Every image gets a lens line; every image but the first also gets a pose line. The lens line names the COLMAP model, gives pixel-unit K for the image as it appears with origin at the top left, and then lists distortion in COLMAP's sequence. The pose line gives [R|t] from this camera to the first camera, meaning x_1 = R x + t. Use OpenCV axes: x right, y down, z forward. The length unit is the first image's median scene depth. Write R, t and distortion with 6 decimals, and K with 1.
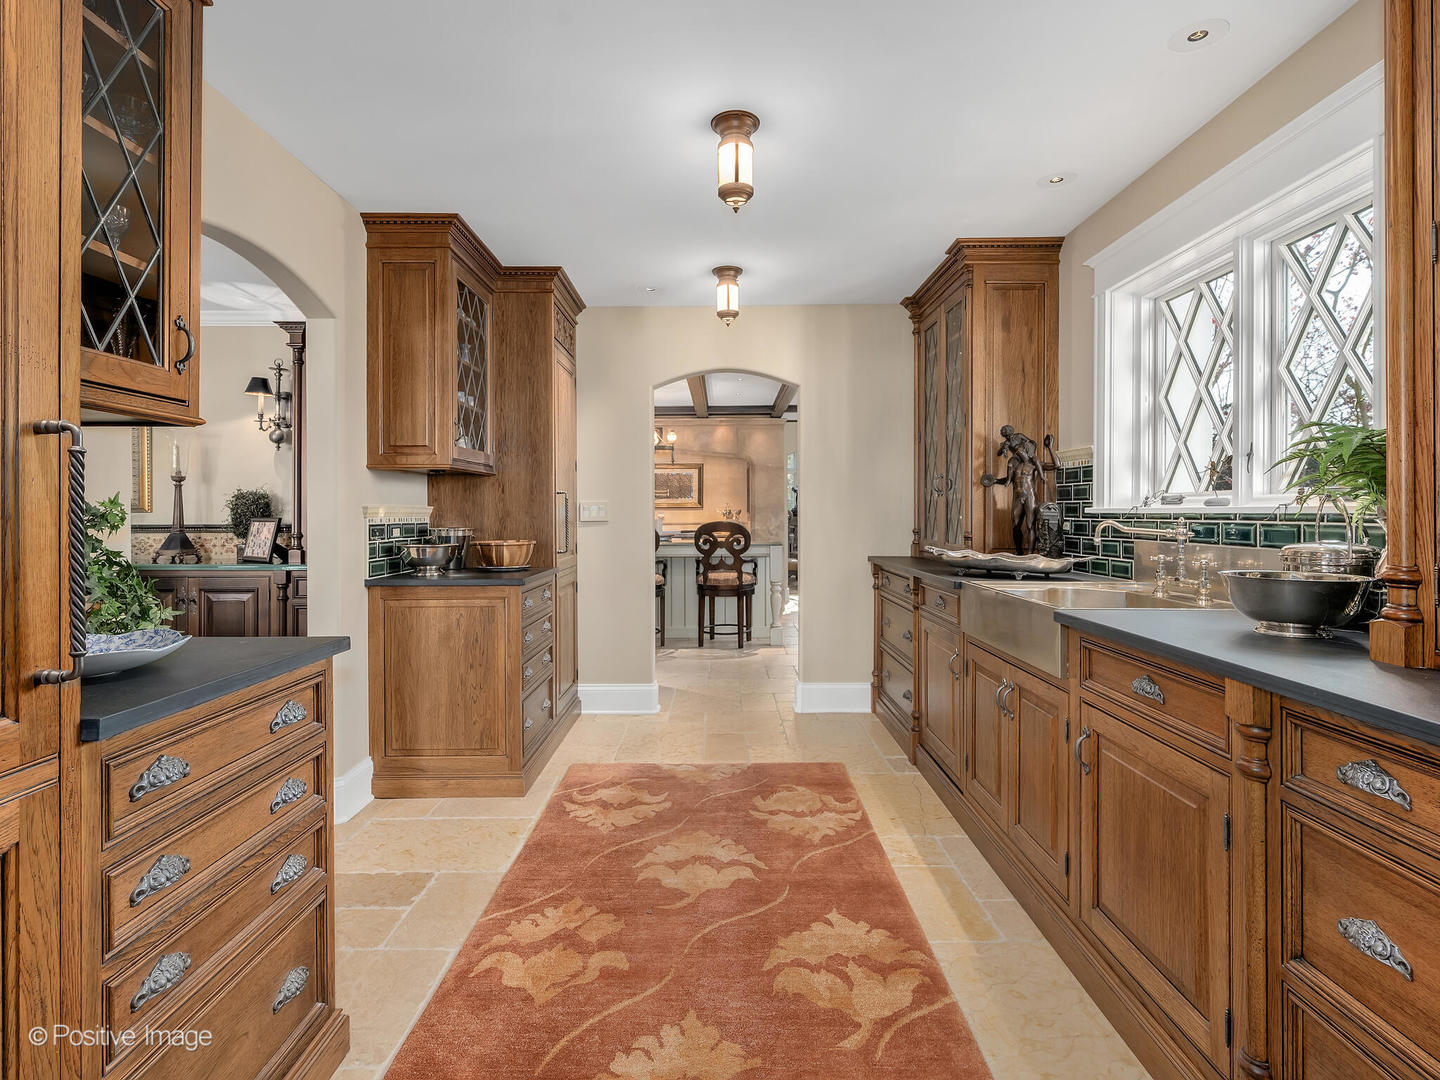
lens RADIAL K [[697.5, 0, 720.9], [0, 697.5, 514.4], [0, 0, 1]] dist [-0.000234, 0.000795]
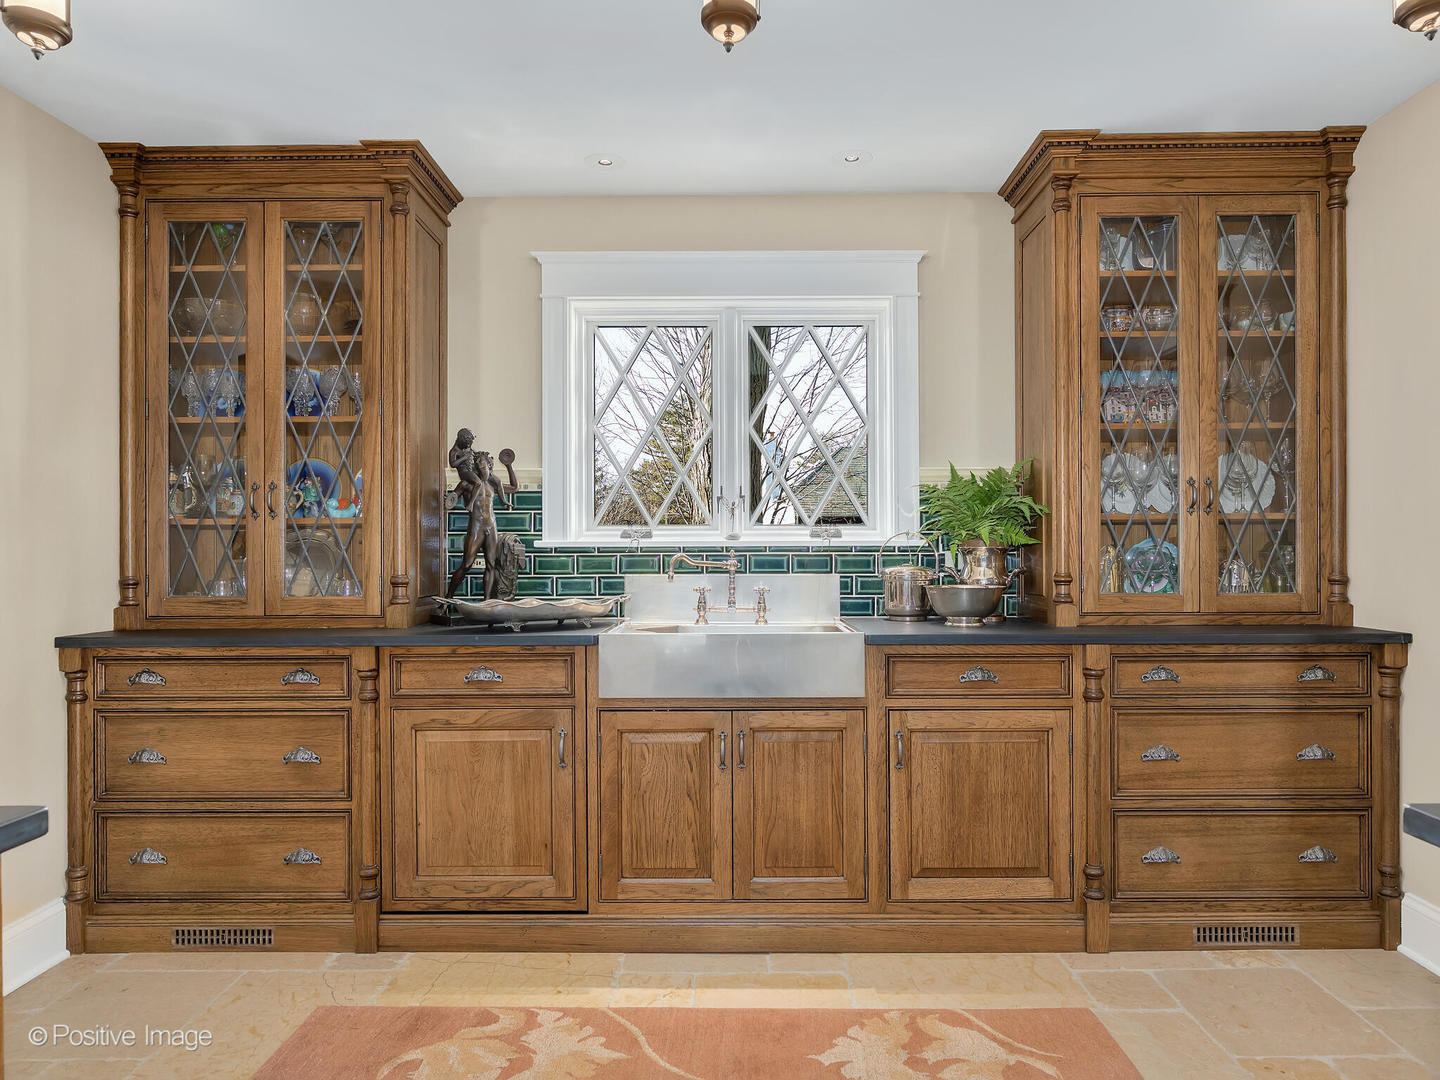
lens RADIAL K [[928.3, 0, 719.6], [0, 928.3, 544.9], [0, 0, 1]] dist [-0.001503, -0.003270]
pose [[0.022111, 0.003117, 0.999751, -0.663417], [0.007064, 0.999970, -0.003274, 0.000673], [-0.999731, 0.007135, 0.022089, 0.818409]]
